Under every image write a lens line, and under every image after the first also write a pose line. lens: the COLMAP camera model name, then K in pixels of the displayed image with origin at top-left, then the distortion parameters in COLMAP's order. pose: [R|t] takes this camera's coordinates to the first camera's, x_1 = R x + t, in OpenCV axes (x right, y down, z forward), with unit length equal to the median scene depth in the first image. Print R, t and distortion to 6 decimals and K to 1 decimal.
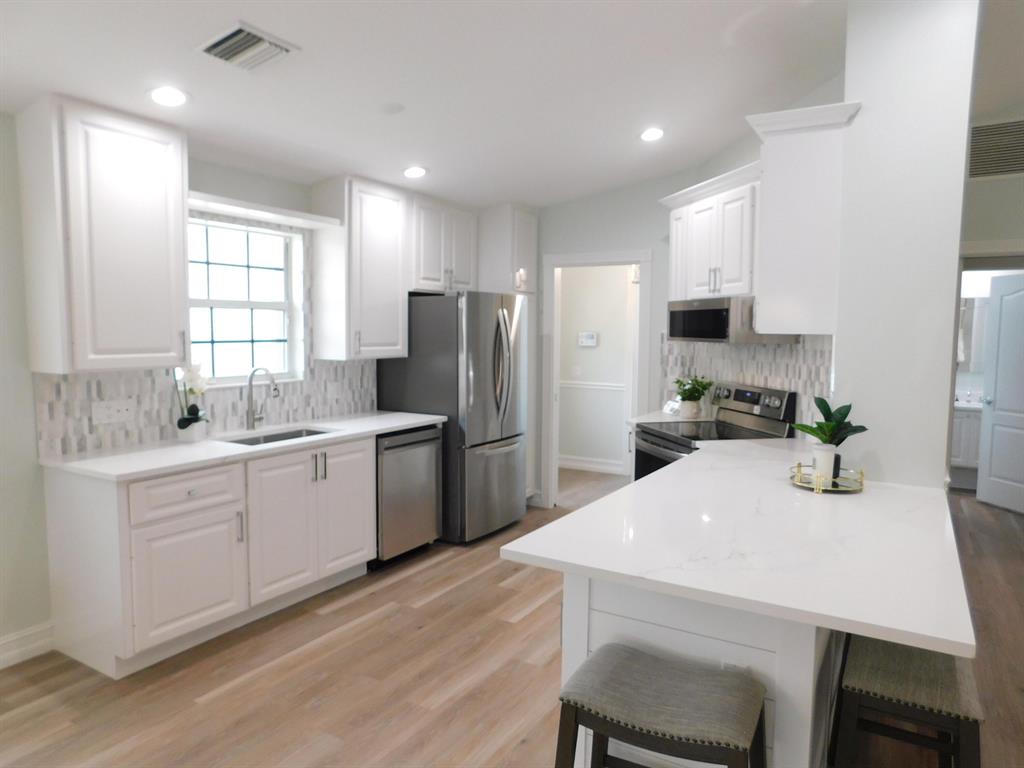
lens RADIAL K [[678.9, 0, 511.8], [0, 678.9, 380.6], [0, 0, 1]] dist [-0.063367, 0.050417]
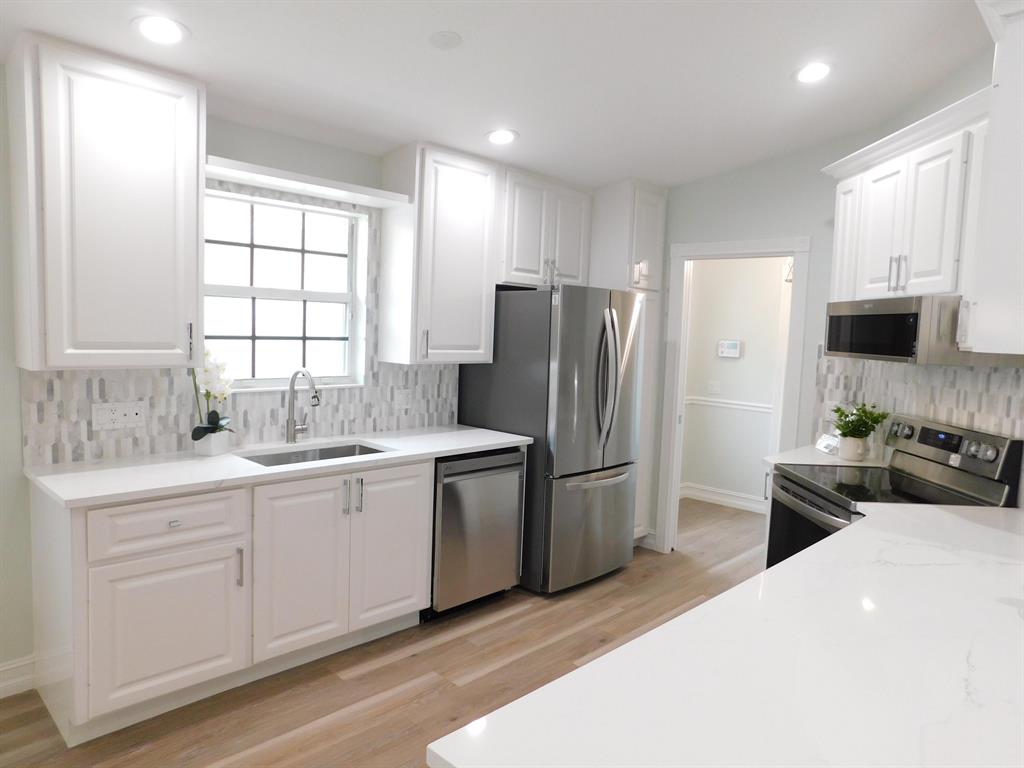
lens RADIAL K [[678.9, 0, 511.7], [0, 678.9, 382.1], [0, 0, 1]] dist [-0.063367, 0.050417]
pose [[0.973700, 0.046147, -0.223109, 0.065707], [-0.046299, 0.998917, 0.004553, -0.018746], [0.223078, 0.005896, 0.974783, 0.219605]]
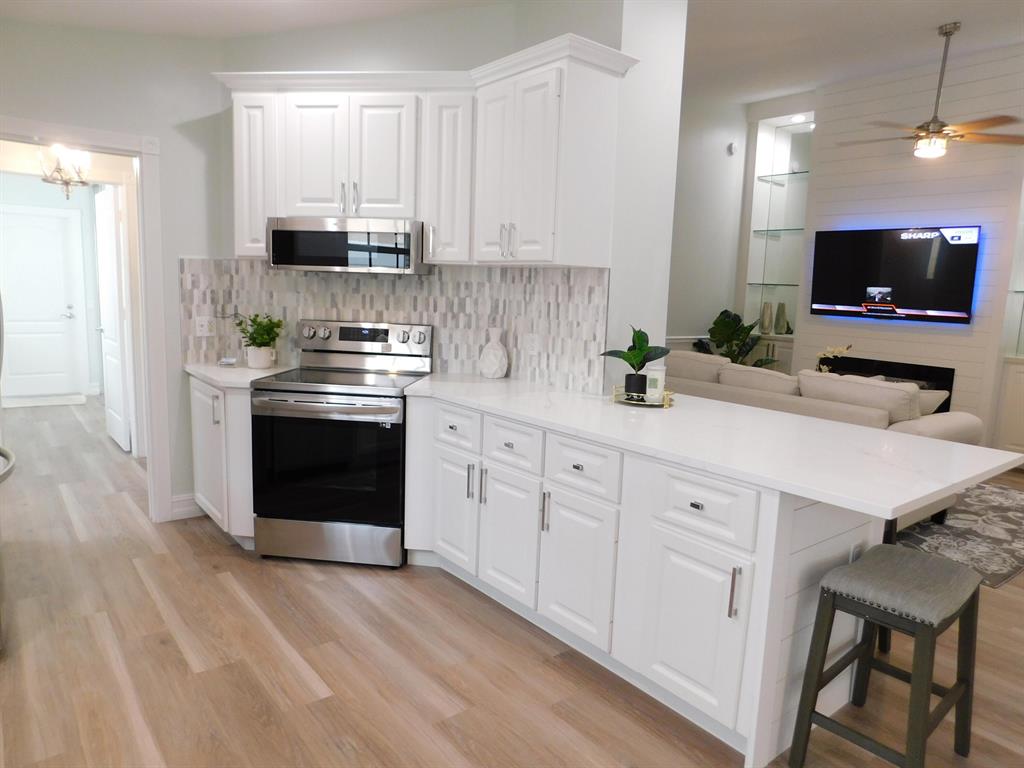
lens RADIAL K [[678.9, 0, 513.0], [0, 678.9, 382.5], [0, 0, 1]] dist [-0.063367, 0.050417]
pose [[0.346180, -0.130367, 0.929066, -0.423939], [0.038267, 0.991436, 0.124860, -0.017525], [-0.937387, -0.007671, 0.348205, 0.505594]]
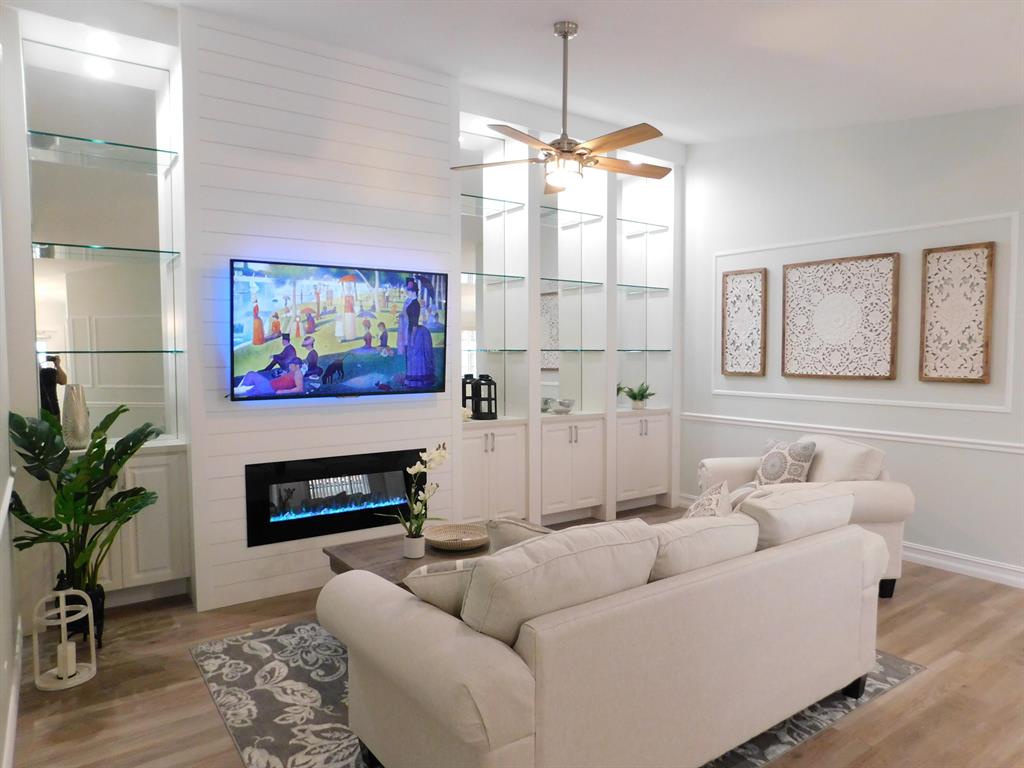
lens RADIAL K [[678.9, 0, 517.1], [0, 678.9, 384.1], [0, 0, 1]] dist [-0.063367, 0.050417]
pose [[-0.917366, -0.041467, 0.395878, 0.641883], [0.013939, 0.990602, 0.136063, -0.098355], [-0.397800, 0.130338, -0.908167, 1.099772]]
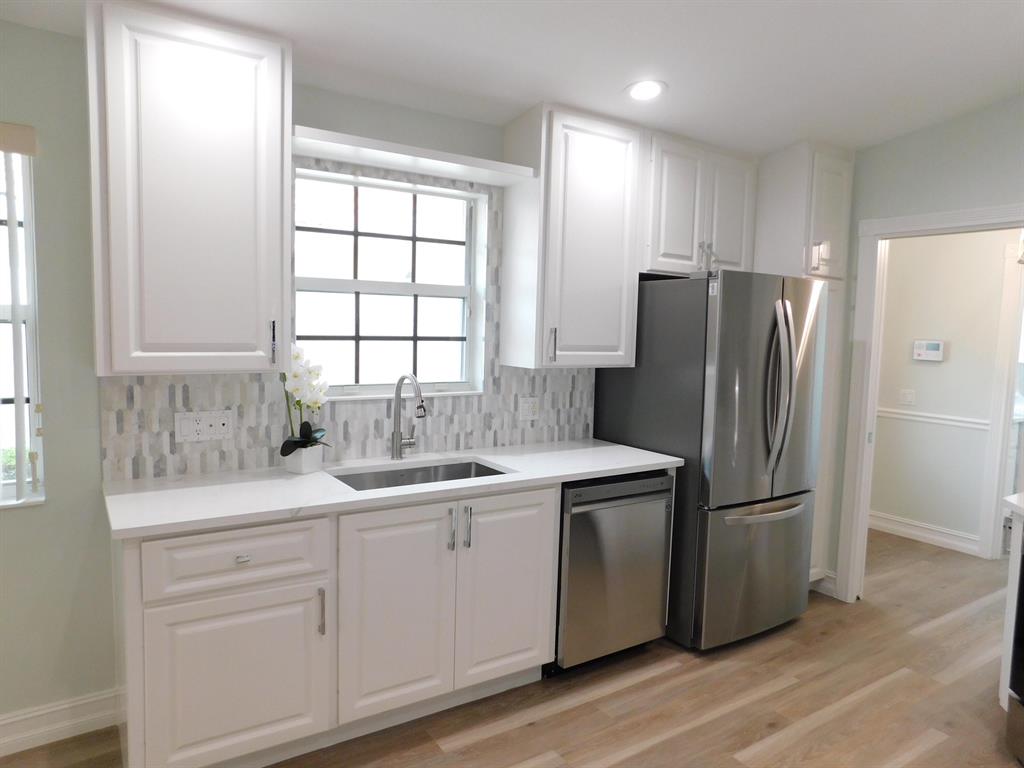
lens RADIAL K [[678.9, 0, 512.8], [0, 678.9, 383.1], [0, 0, 1]] dist [-0.063367, 0.050417]
pose [[0.903359, 0.052298, -0.425685, 0.035731], [-0.051633, 0.998580, 0.013110, -0.024469], [0.425766, 0.010136, 0.904777, 0.361805]]
